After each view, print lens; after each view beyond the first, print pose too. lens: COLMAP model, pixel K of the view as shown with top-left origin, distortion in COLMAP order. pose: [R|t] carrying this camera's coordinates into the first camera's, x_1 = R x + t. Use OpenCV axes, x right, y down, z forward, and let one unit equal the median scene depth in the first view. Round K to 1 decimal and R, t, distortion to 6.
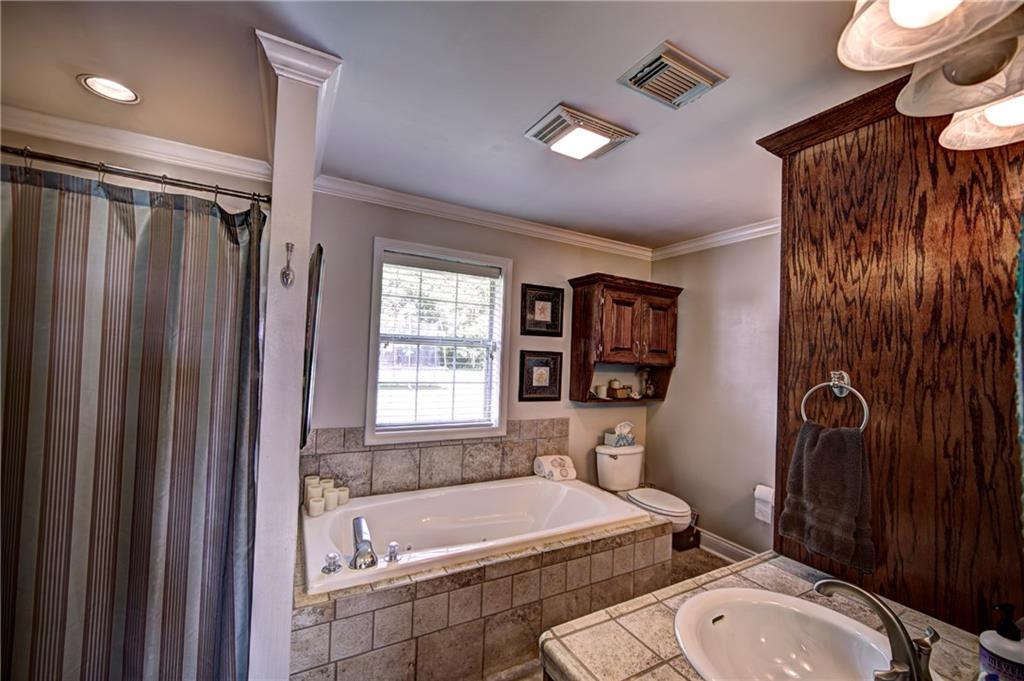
lens RADIAL K [[411.9, 0, 512.0], [0, 411.9, 340.5], [0, 0, 1]] dist [-0.000269, 0.000066]
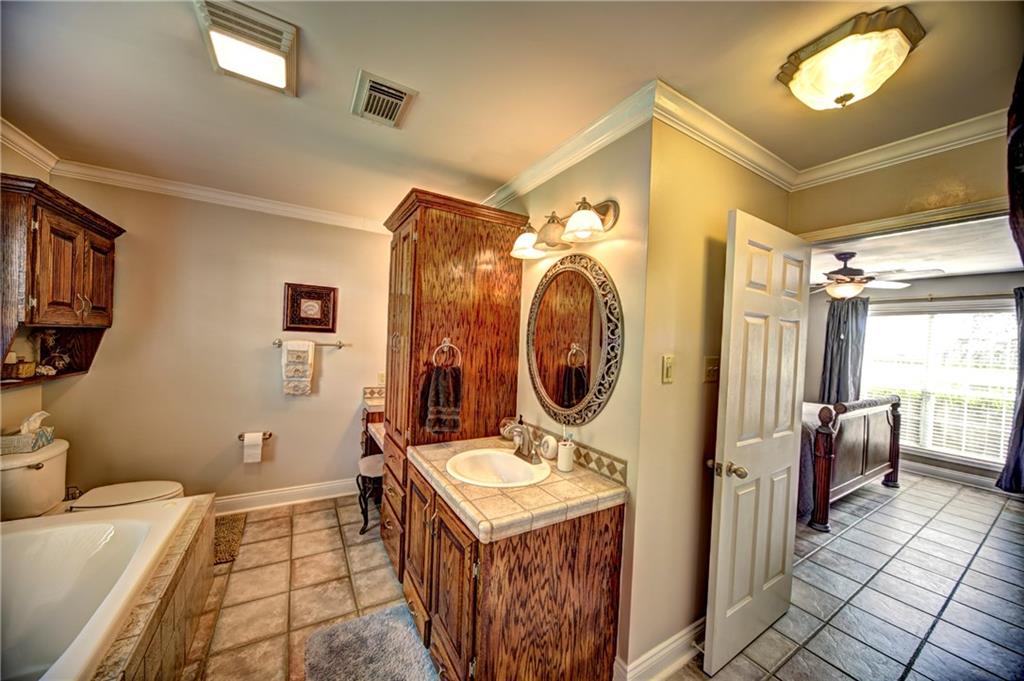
lens RADIAL K [[358.0, 0, 512.0], [0, 358.0, 340.5], [0, 0, 1]] dist [-0.007665, -0.000002]
pose [[-0.029360, -0.046005, 0.998510, -0.391390], [-0.080831, 0.995778, 0.043502, -0.005257], [-0.996295, -0.079433, -0.032954, 0.328830]]
